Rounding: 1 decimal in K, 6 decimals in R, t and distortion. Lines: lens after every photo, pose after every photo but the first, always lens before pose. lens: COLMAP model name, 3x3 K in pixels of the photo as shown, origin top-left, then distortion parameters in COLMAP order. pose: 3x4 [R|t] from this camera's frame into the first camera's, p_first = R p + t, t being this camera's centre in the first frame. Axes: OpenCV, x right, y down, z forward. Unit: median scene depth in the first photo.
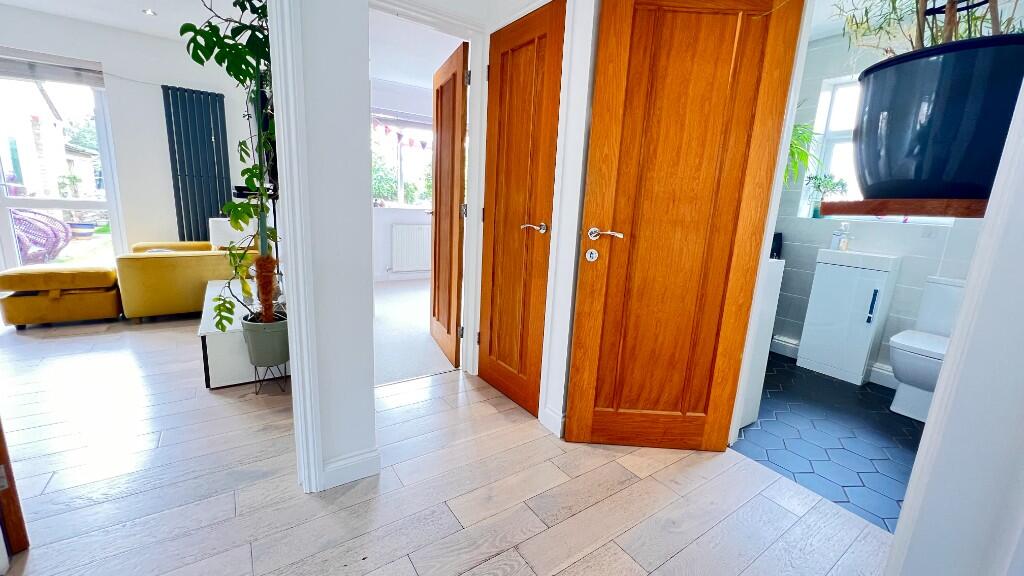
lens RADIAL K [[412.7, 0, 511.4], [0, 412.7, 284.6], [0, 0, 1]] dist [-0.002812, -0.000228]
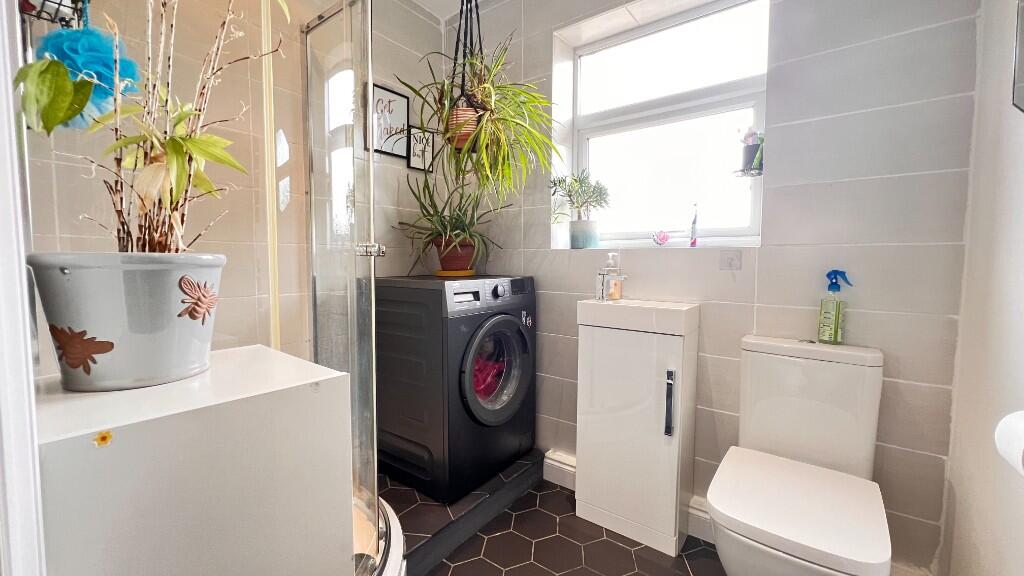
lens RADIAL K [[412.7, 0, 511.4], [0, 412.7, 284.6], [0, 0, 1]] dist [-0.002812, -0.000228]
pose [[0.944443, -0.065823, 0.322017, 0.450797], [0.108927, 0.987056, -0.117707, -0.048490], [-0.310101, 0.146244, 0.939388, 0.466989]]
